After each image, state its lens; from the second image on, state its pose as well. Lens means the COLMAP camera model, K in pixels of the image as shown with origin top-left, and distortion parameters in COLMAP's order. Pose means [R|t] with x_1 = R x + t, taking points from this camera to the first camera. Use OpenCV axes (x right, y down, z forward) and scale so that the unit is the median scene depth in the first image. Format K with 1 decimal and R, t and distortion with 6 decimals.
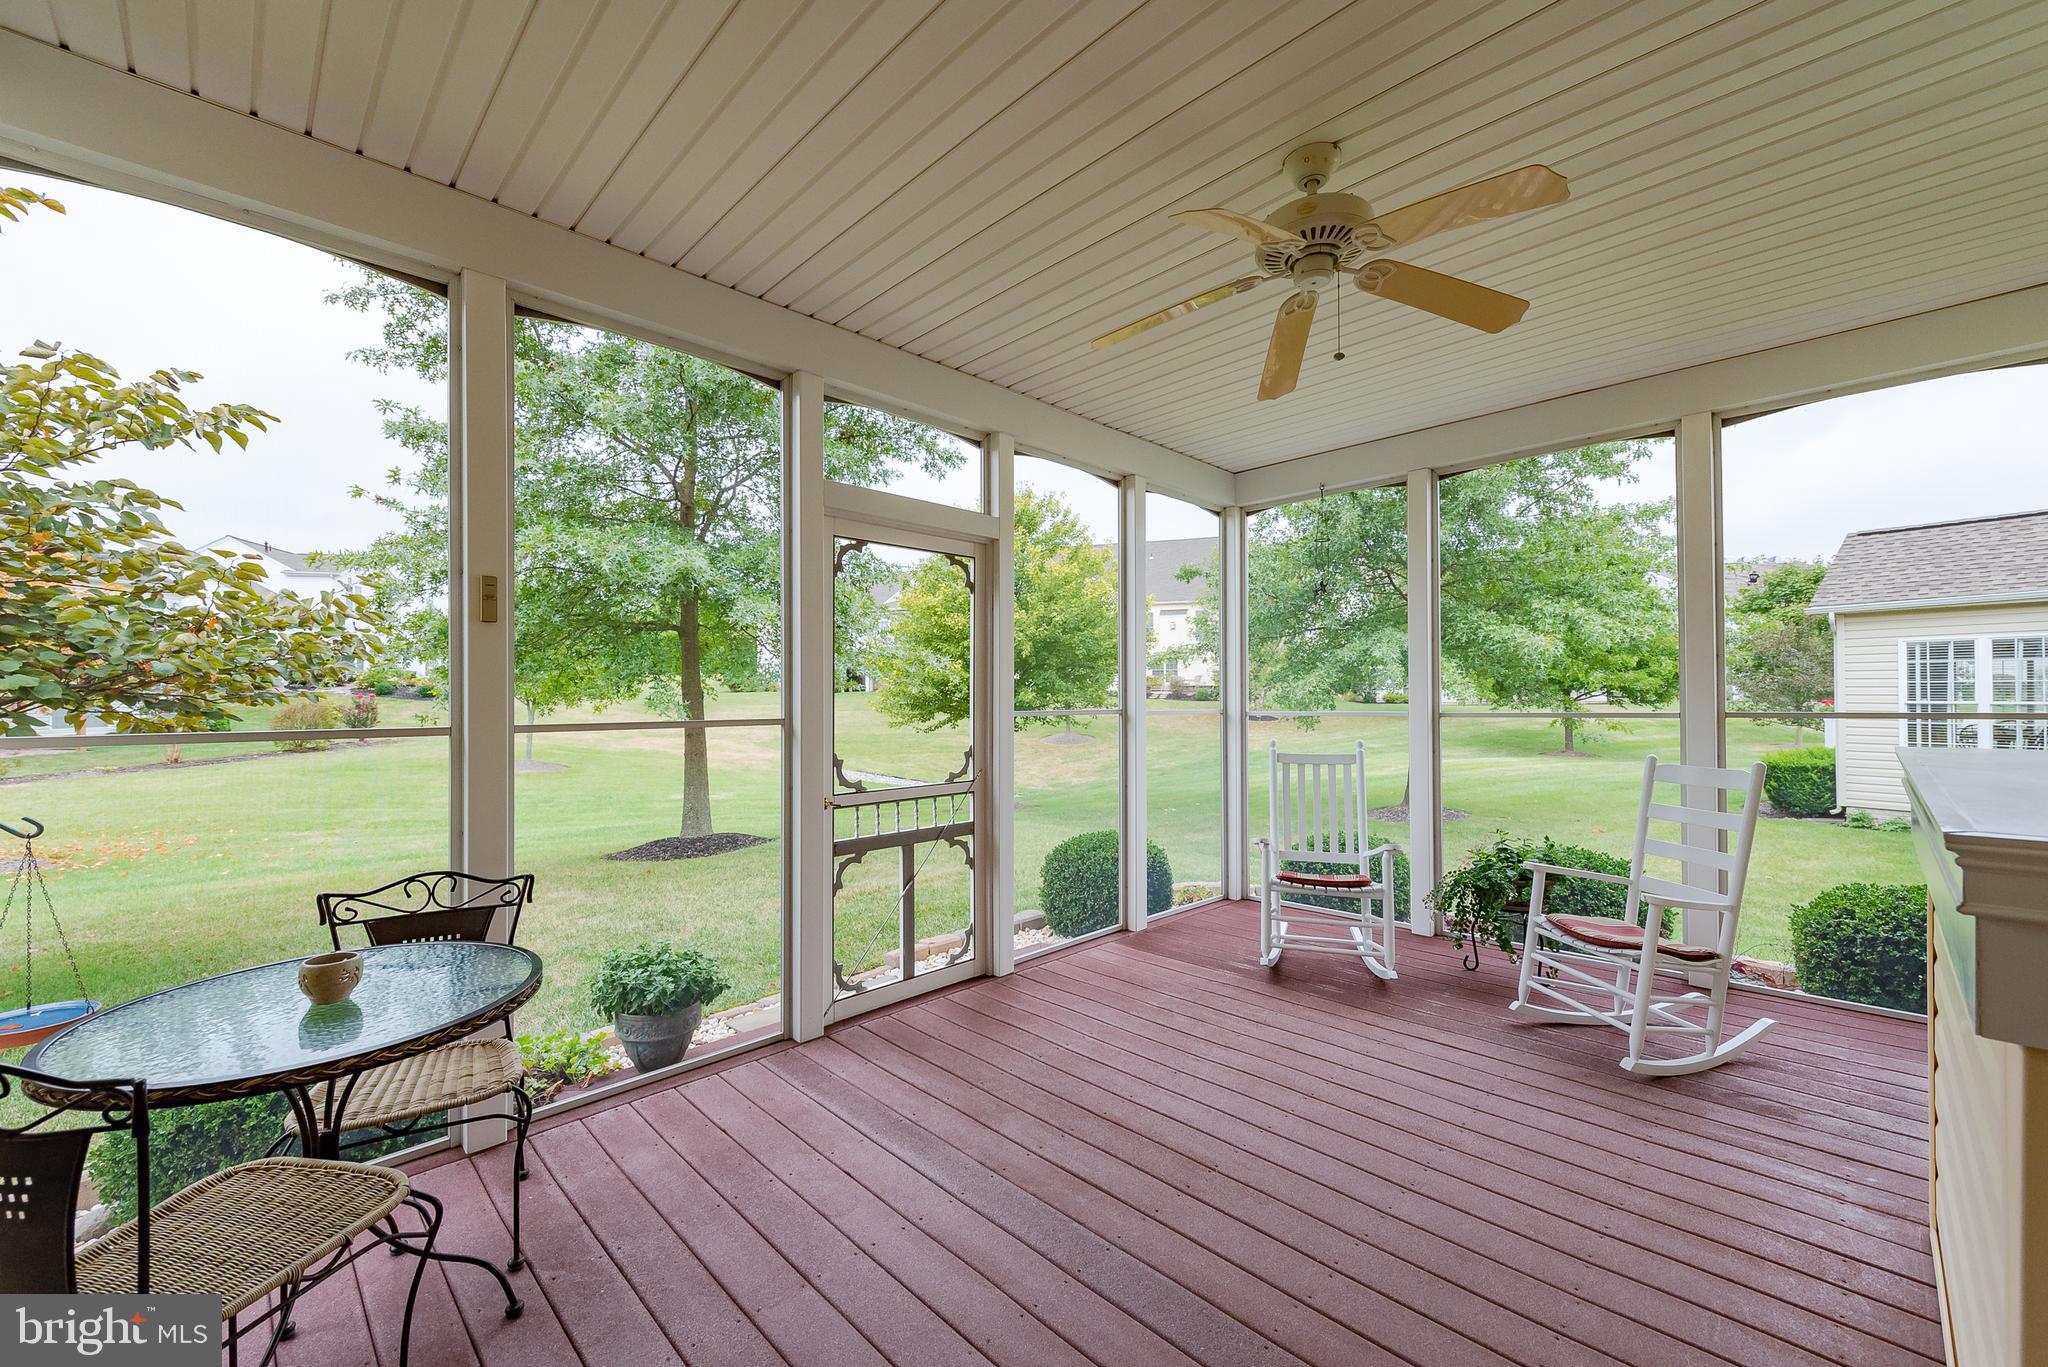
lens RADIAL K [[821.6, 0, 1018.5], [0, 821.6, 688.8], [0, 0, 1]] dist [-0.003191, -0.000224]
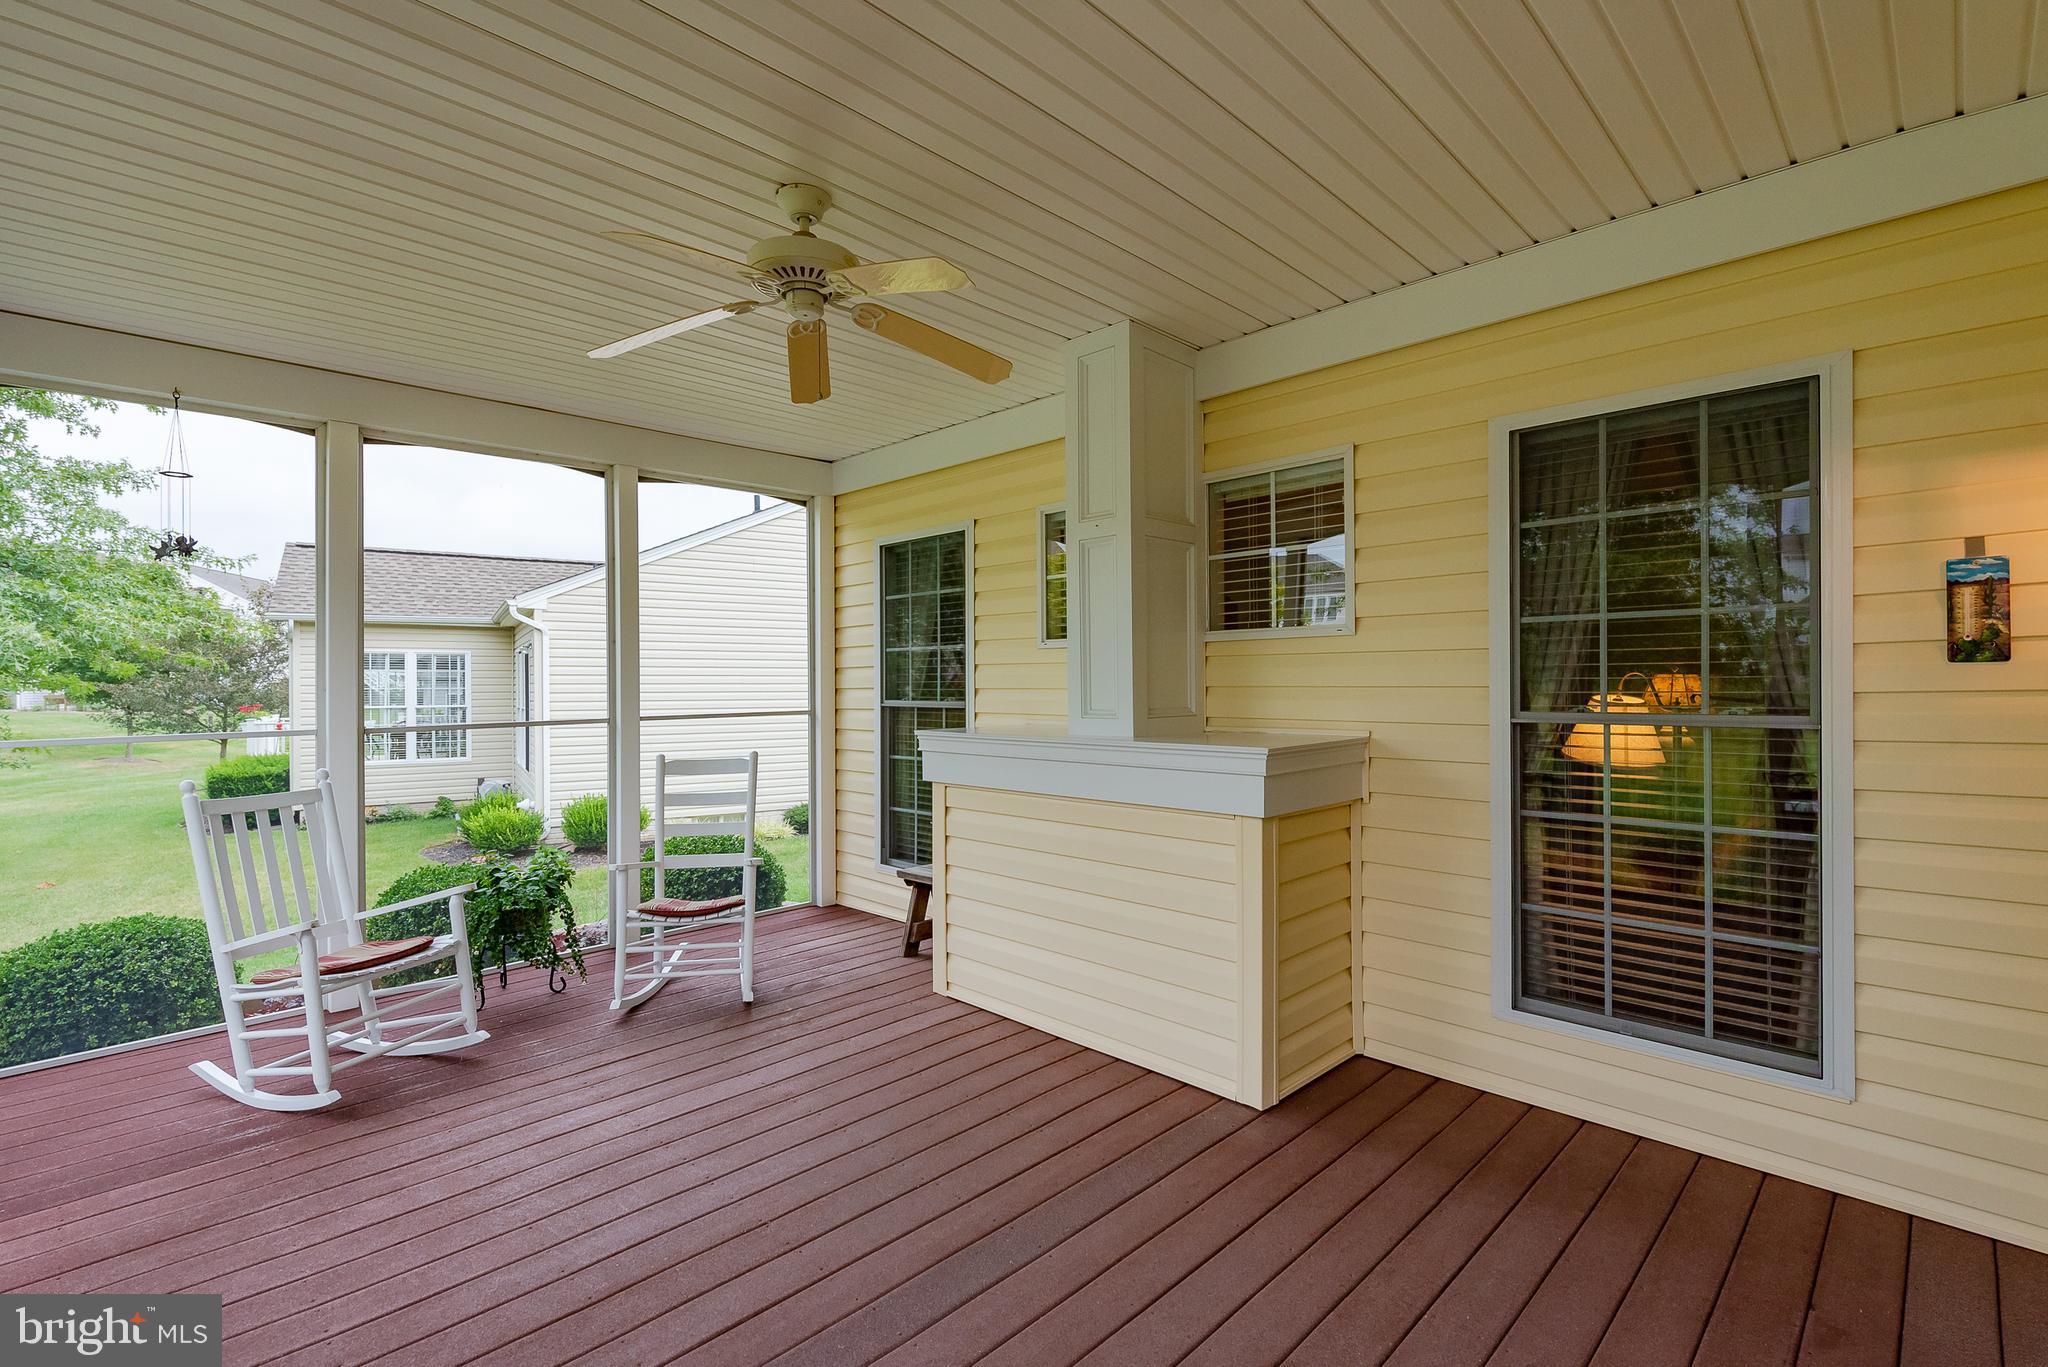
lens RADIAL K [[895.0, 0, 1024.0], [0, 895.0, 683.5], [0, 0, 1]] dist [-0.000629, 0.000154]
pose [[-0.005102, 0.010215, 0.999935, -0.509668], [0.002164, 0.999946, -0.010204, -0.006601], [-0.999985, 0.002112, -0.005124, 0.468601]]
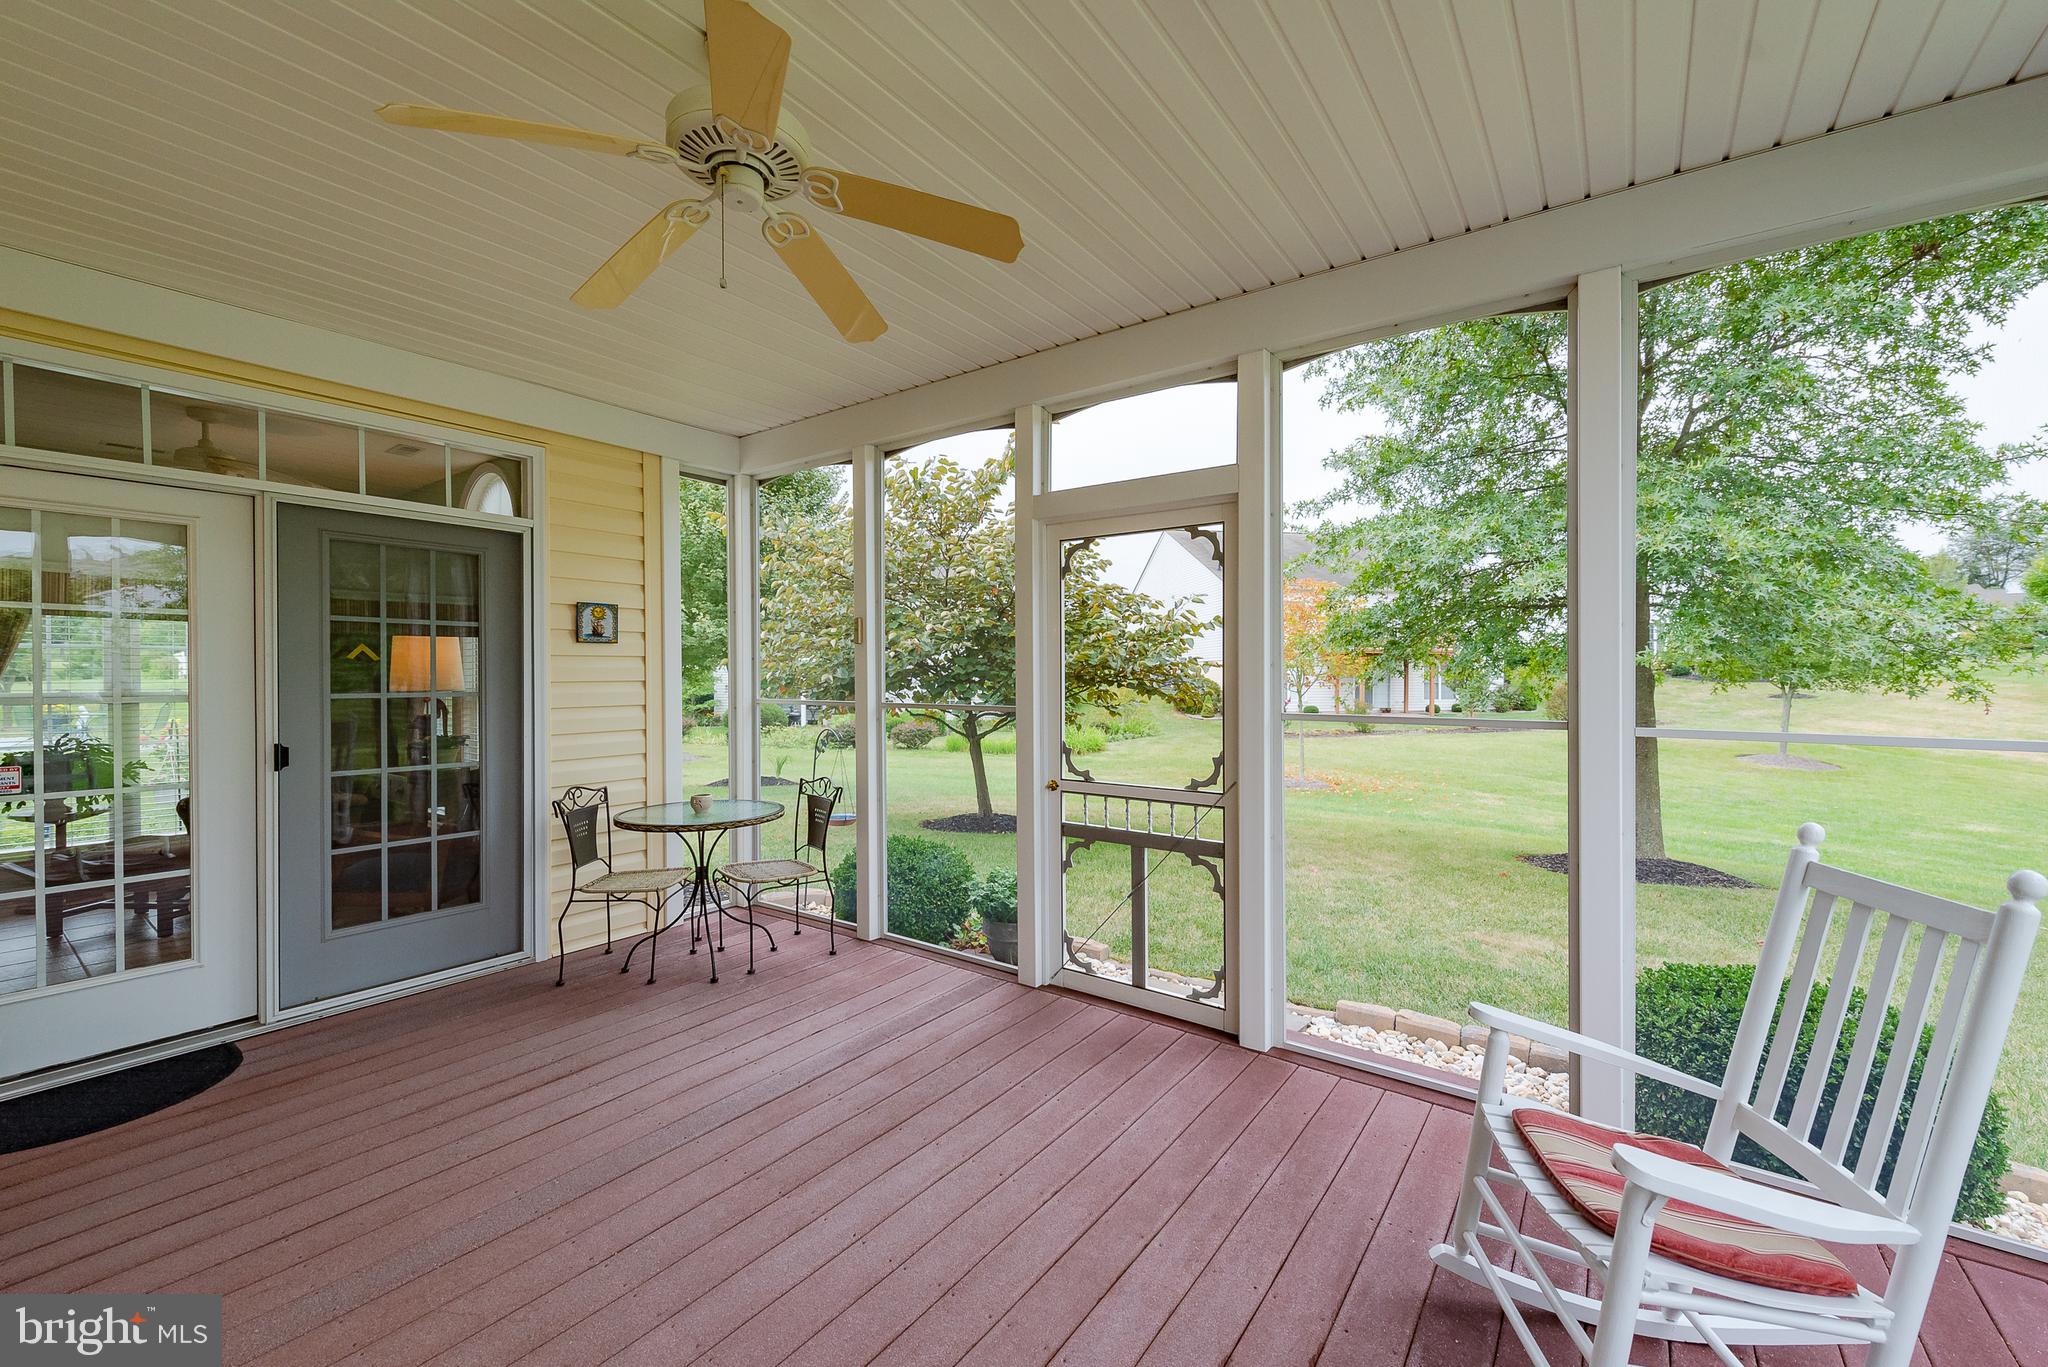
lens RADIAL K [[812.5, 0, 1024.0], [0, 812.5, 683.5], [0, 0, 1]] dist [0.001464, -0.000142]
pose [[0.155257, 0.012044, -0.987801, 0.796327], [0.004773, 0.999905, 0.012941, -0.011650], [0.987863, -0.006724, 0.155184, 0.749942]]
